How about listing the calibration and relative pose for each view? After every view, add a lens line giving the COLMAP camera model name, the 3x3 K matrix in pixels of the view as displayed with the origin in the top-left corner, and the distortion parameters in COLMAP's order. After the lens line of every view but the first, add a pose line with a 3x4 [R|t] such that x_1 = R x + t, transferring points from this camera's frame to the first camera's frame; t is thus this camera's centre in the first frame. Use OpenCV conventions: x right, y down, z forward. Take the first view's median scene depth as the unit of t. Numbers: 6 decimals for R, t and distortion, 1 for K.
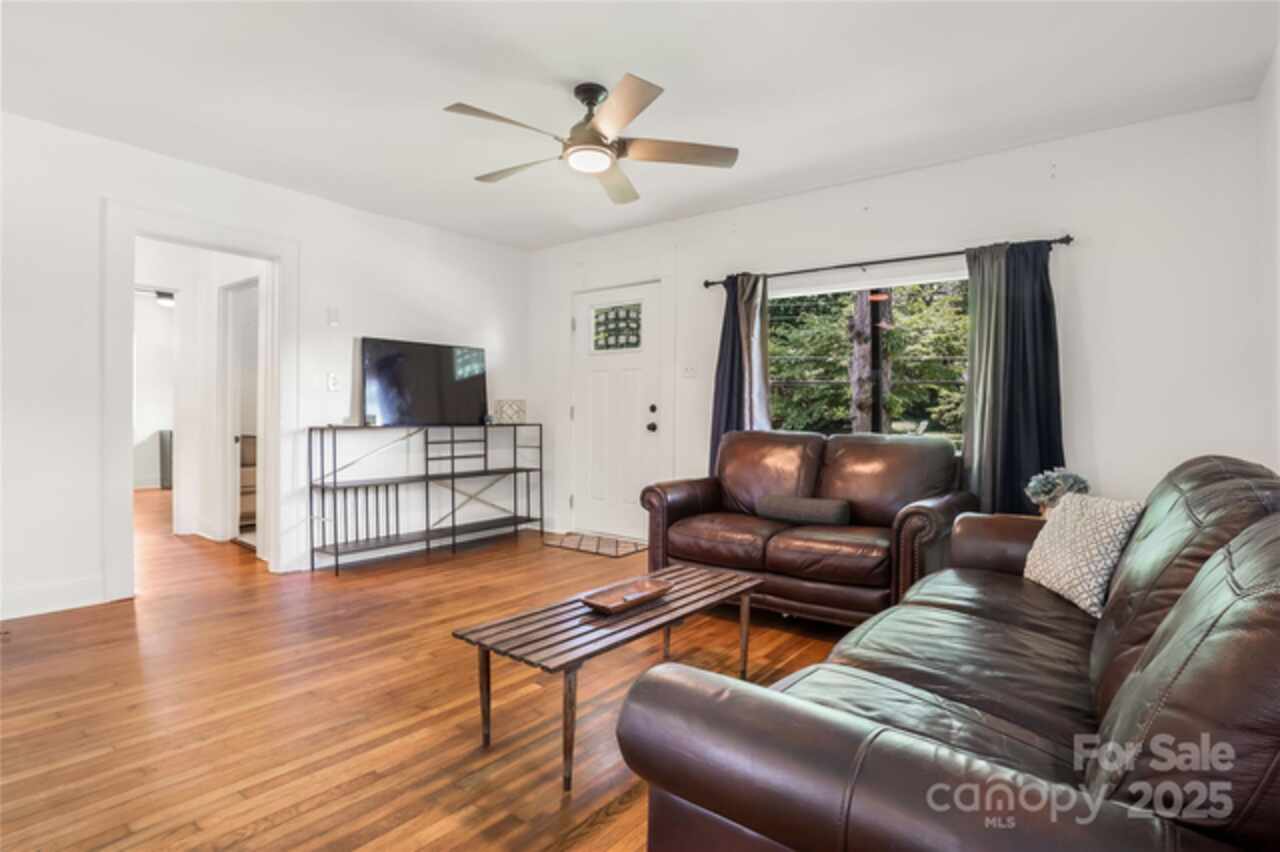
lens RADIAL K [[673.7, 0, 630.3], [0, 673.7, 416.9], [0, 0, 1]] dist [-0.034173, 0.011390]
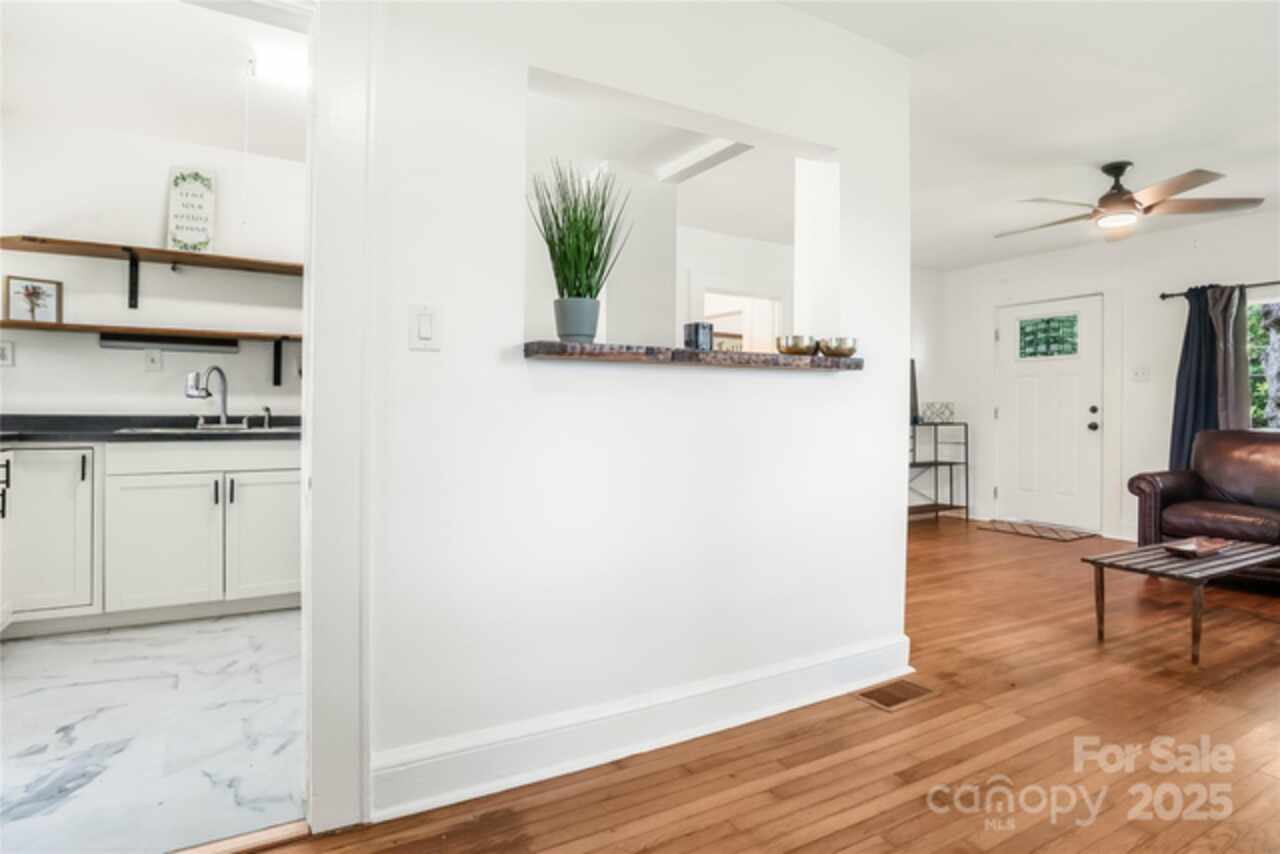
lens RADIAL K [[673.7, 0, 636.1], [0, 673.7, 407.3], [0, 0, 1]] dist [-0.034173, 0.011390]
pose [[0.918116, -0.007107, -0.396248, -0.249850], [0.001124, 0.999882, -0.015328, 0.000169], [0.396310, 0.013628, 0.918016, -0.332096]]
